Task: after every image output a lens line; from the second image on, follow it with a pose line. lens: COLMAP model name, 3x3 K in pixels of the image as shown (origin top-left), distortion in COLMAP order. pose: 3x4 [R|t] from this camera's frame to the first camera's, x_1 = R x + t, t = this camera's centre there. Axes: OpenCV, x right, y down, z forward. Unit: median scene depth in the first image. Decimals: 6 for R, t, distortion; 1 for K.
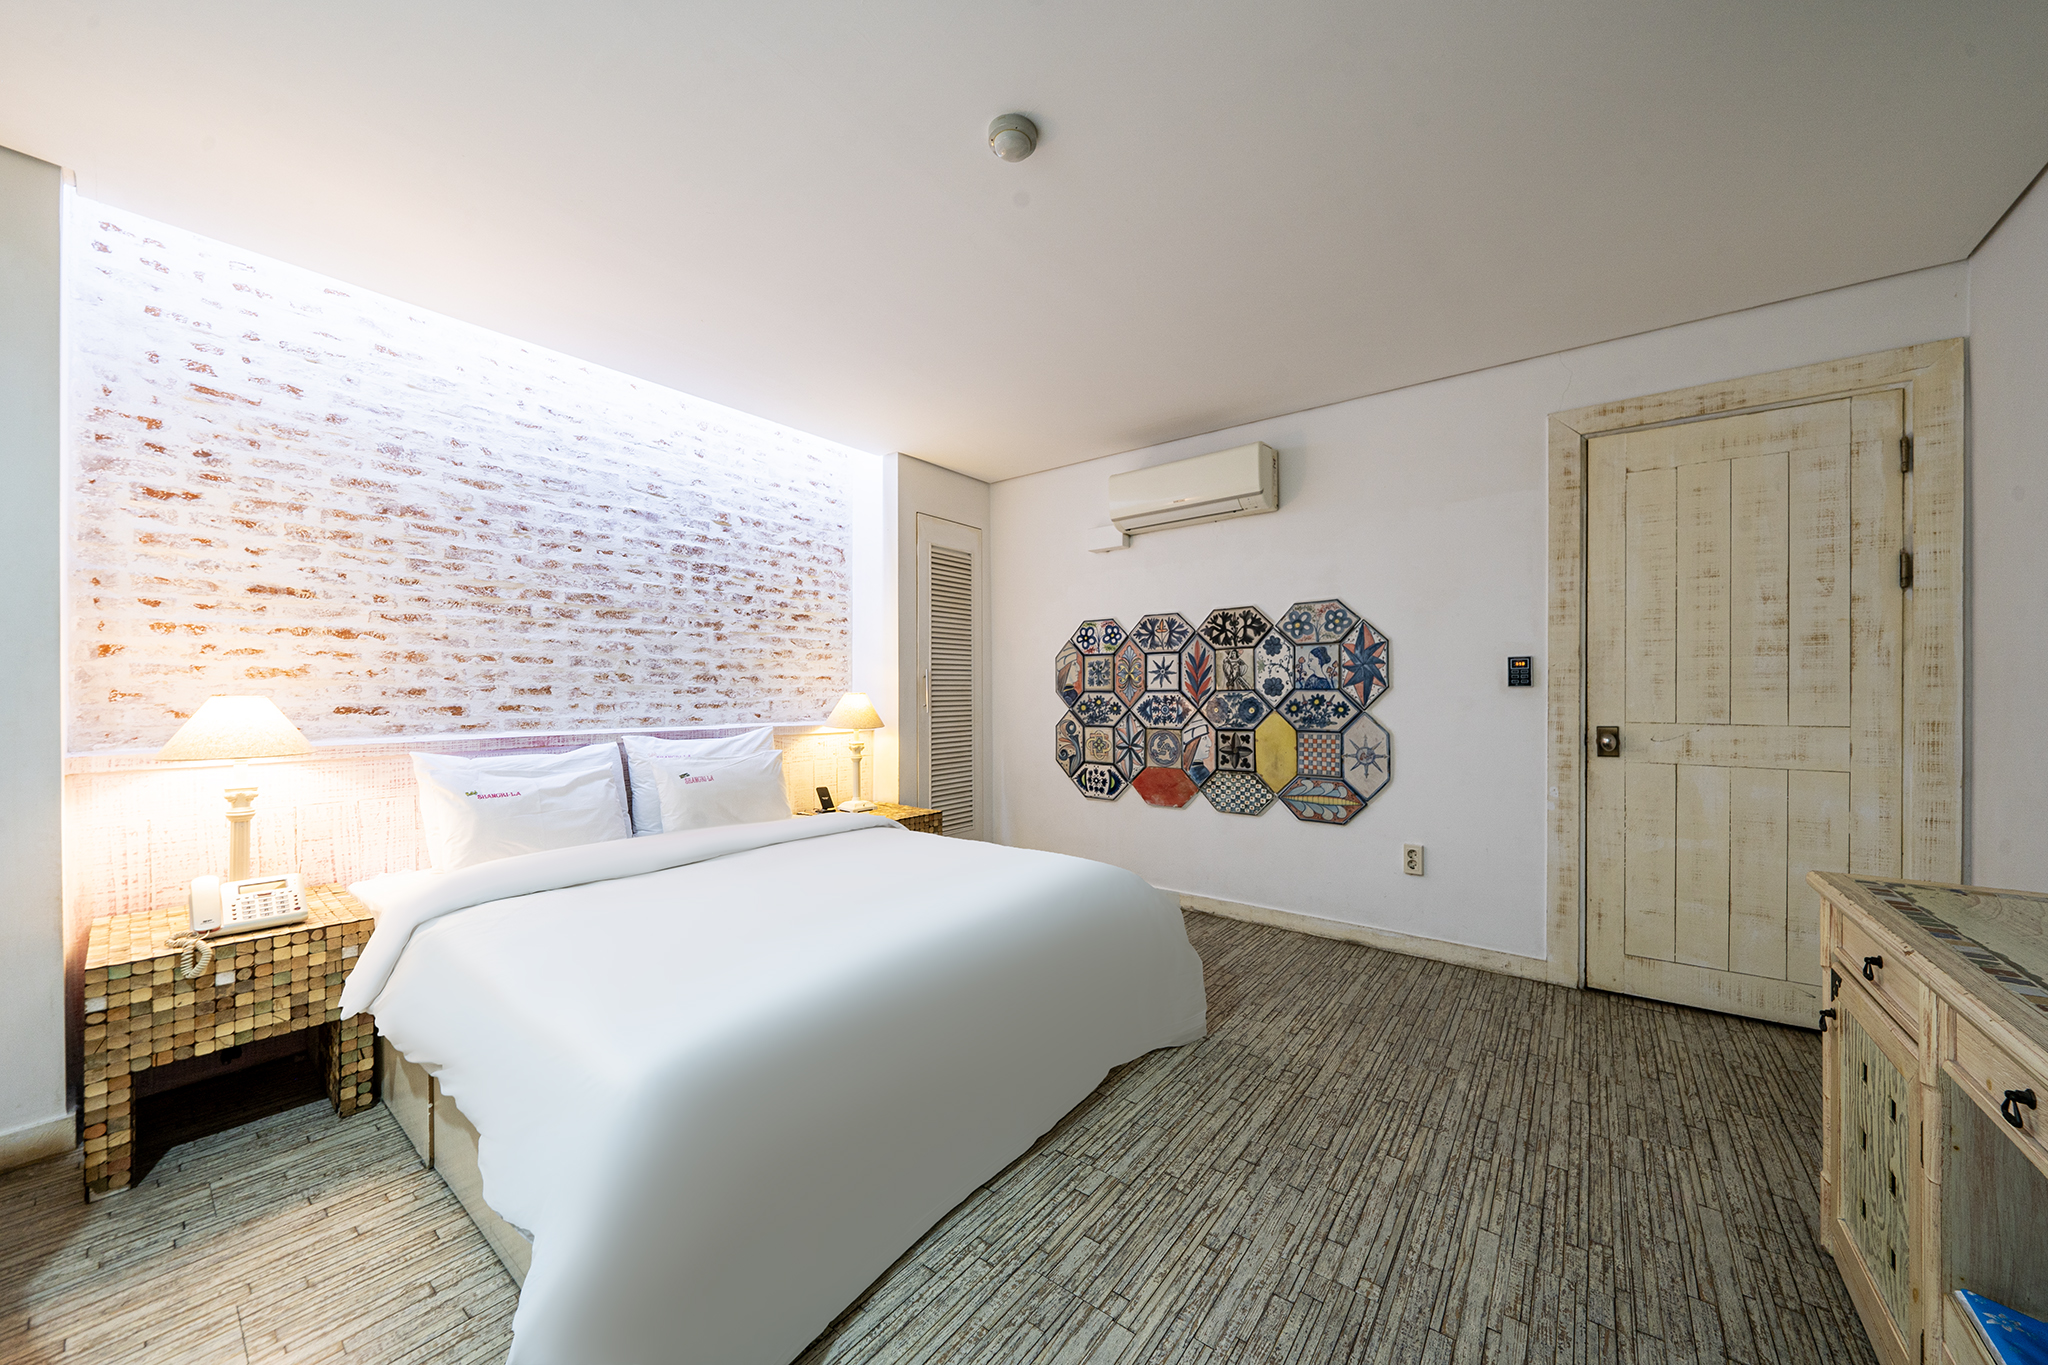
lens RADIAL K [[703.9, 0, 1039.8], [0, 703.9, 687.8], [0, 0, 1]] dist [-0.005923, -0.000361]
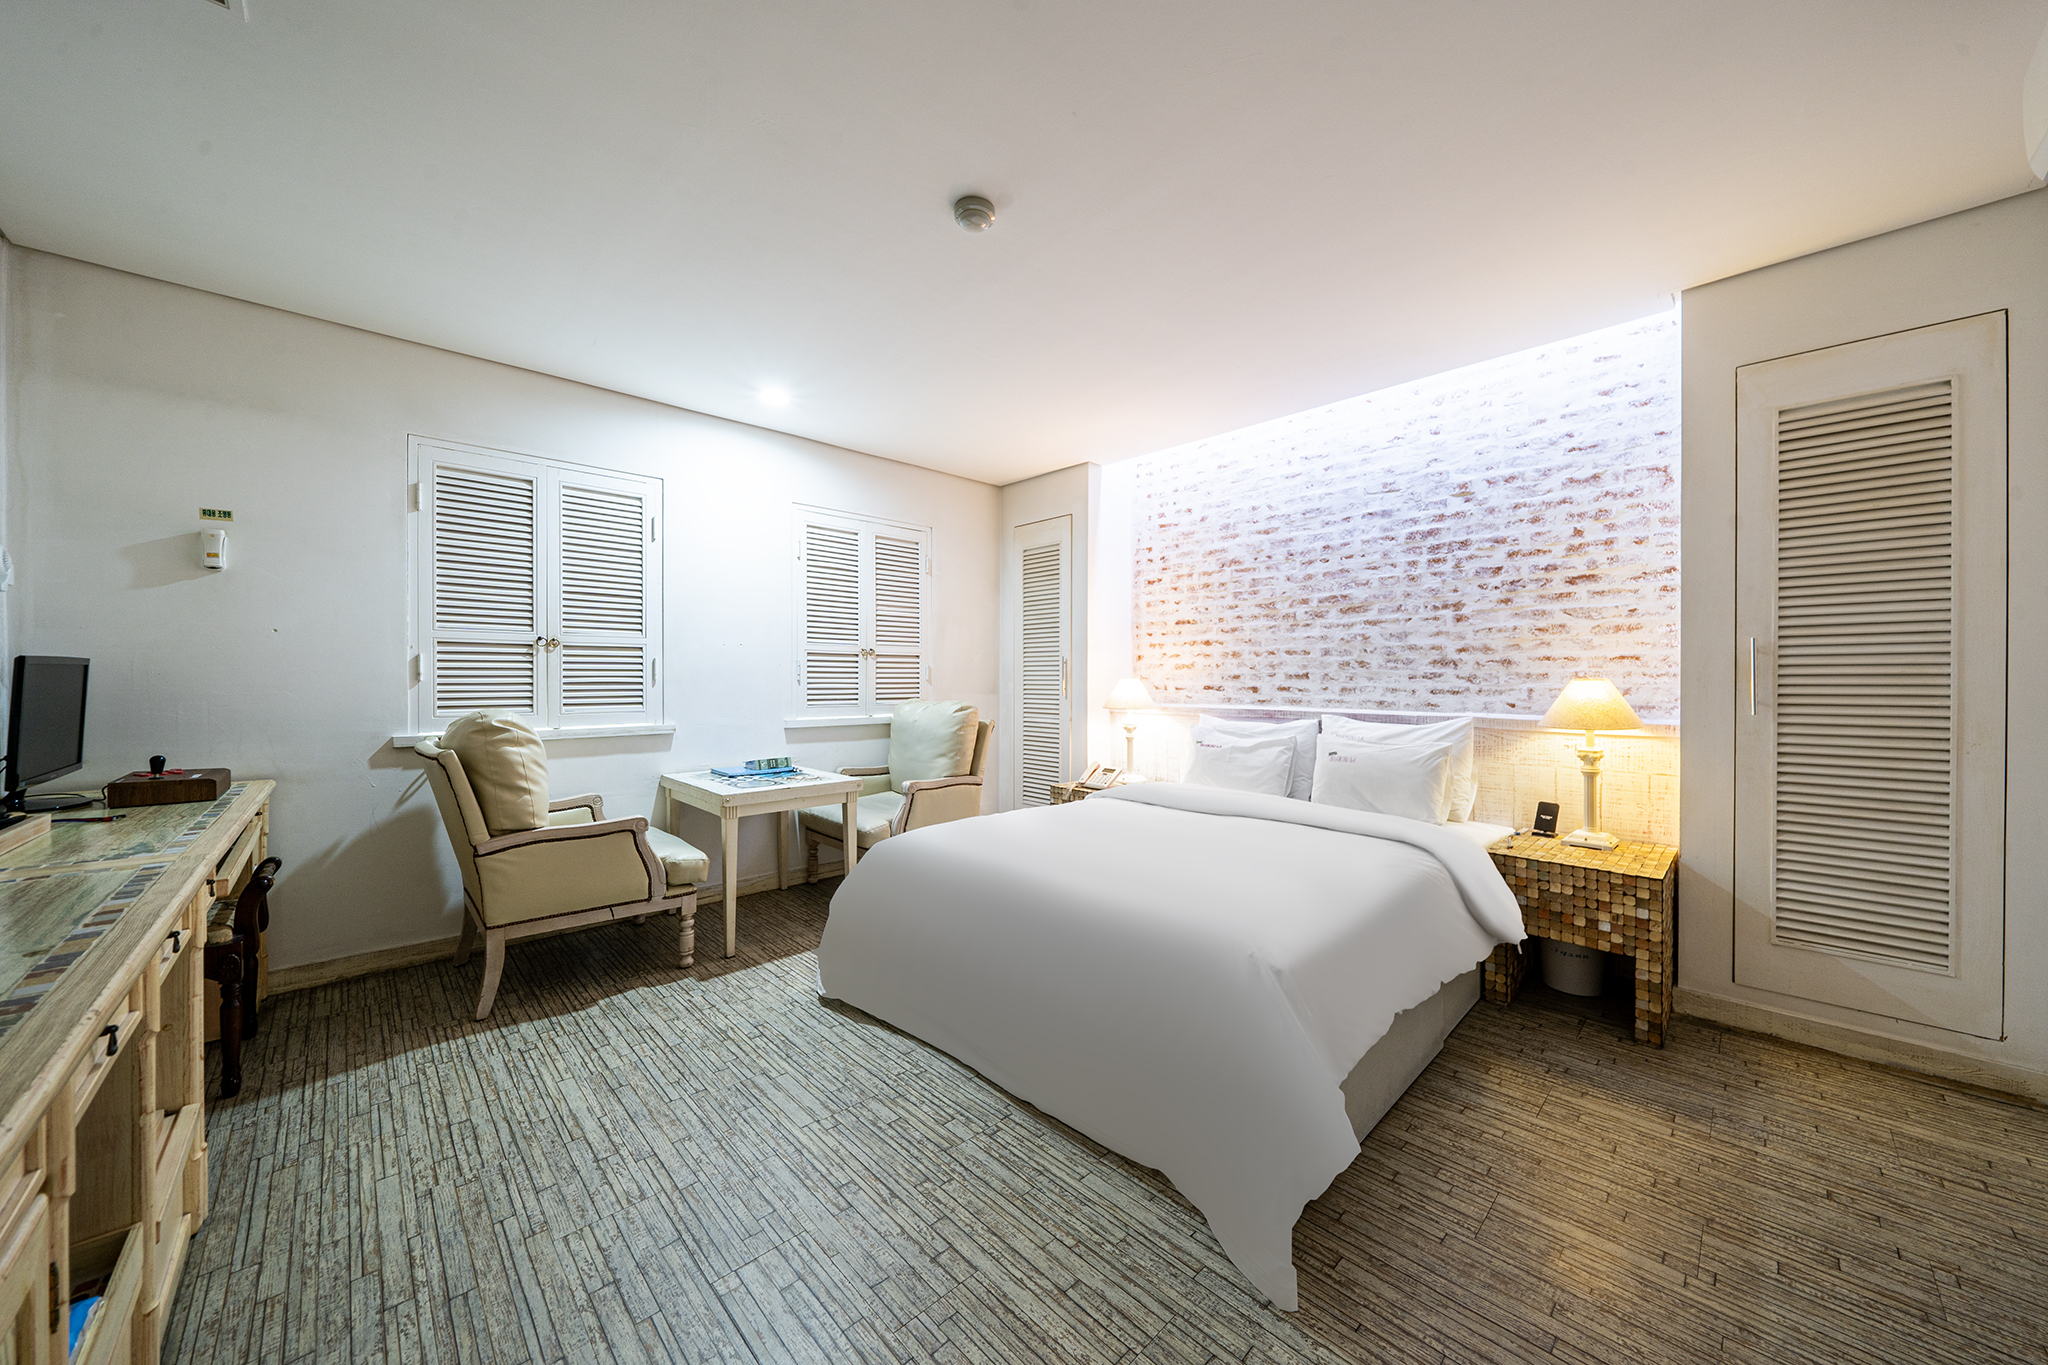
lens RADIAL K [[713.5, 0, 1086.3], [0, 713.5, 678.1], [0, 0, 1]] dist [-0.000736, -0.000113]
pose [[-0.096819, 0.005584, -0.995286, 0.635965], [0.007562, 0.999960, 0.004874, -0.001551], [0.995273, -0.007055, -0.096858, 0.719103]]
